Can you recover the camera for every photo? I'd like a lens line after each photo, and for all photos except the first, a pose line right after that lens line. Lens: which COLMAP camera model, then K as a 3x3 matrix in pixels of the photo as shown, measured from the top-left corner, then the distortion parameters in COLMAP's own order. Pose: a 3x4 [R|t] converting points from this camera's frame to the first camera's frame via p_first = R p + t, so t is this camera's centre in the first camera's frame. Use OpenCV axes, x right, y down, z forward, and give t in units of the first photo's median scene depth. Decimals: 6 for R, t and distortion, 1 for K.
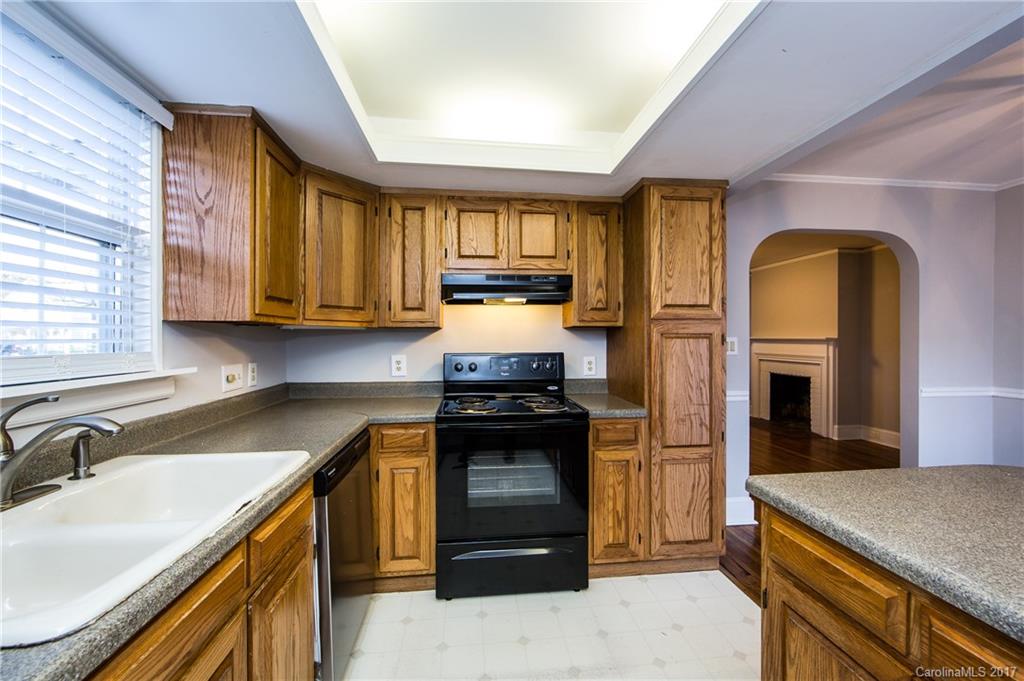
lens RADIAL K [[418.9, 0, 509.0], [0, 418.9, 342.2], [0, 0, 1]] dist [-0.000256, -0.000002]
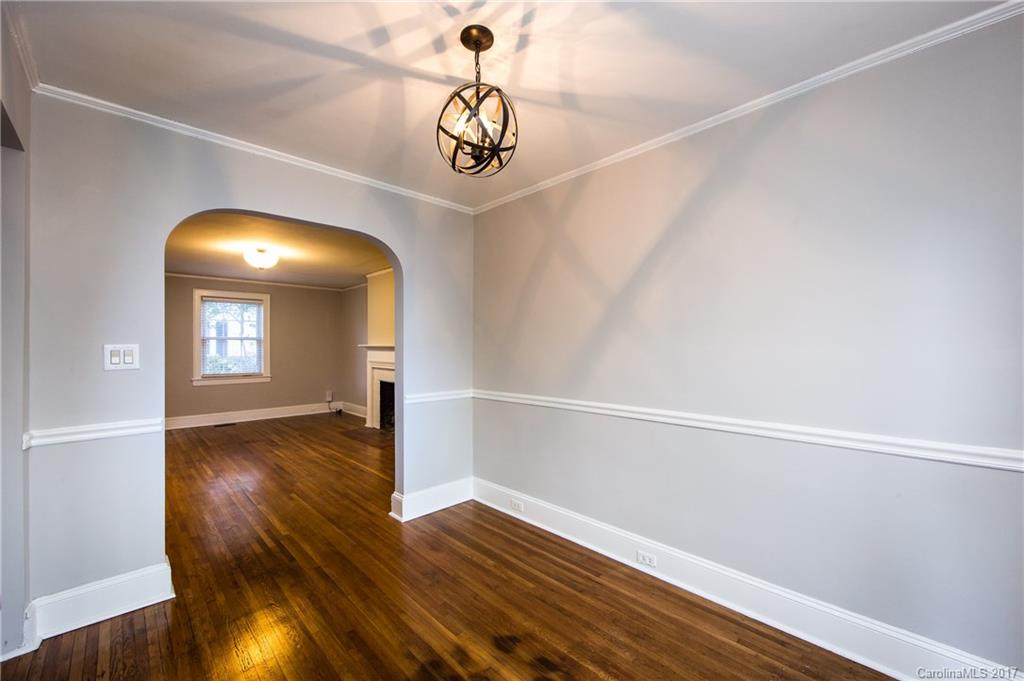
lens RADIAL K [[418.9, 0, 526.4], [0, 418.9, 345.3], [0, 0, 1]] dist [-0.000256, -0.000002]
pose [[0.781577, 0.000958, 0.623808, 0.824775], [0.005773, 0.999945, -0.008769, 0.000147], [-0.623782, 0.010455, 0.781529, 0.049364]]
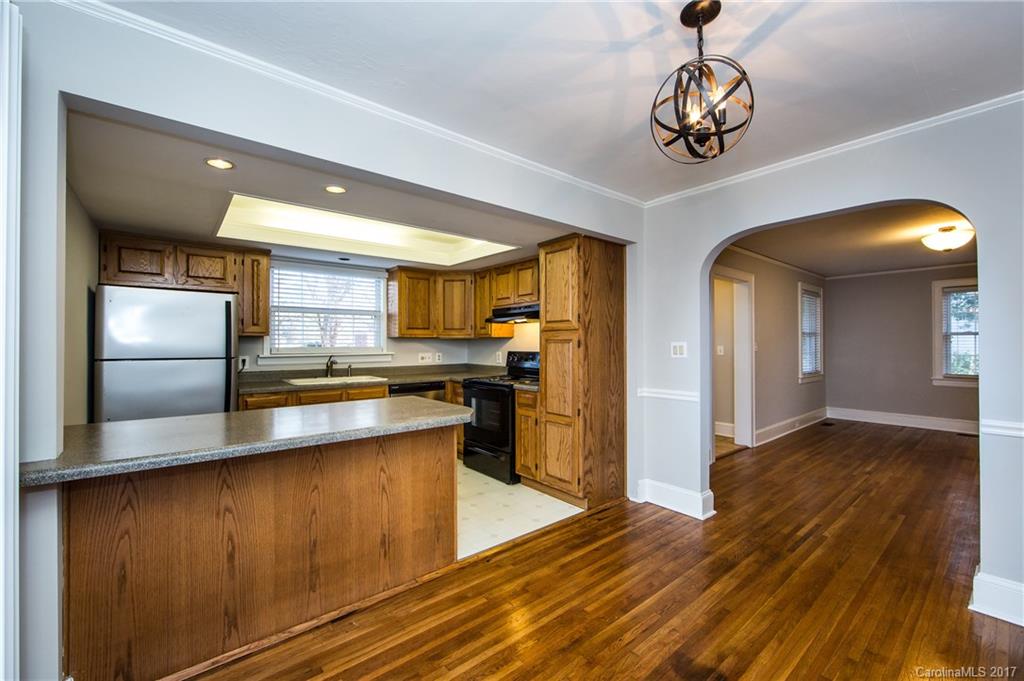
lens RADIAL K [[393.9, 0, 508.4], [0, 393.9, 340.3], [0, 0, 1]] dist [0.001738, -0.000060]
pose [[0.556809, -0.003356, -0.830634, 1.489460], [-0.007458, 0.999931, -0.009040, -0.004438], [0.830607, 0.011228, 0.556746, 0.061702]]
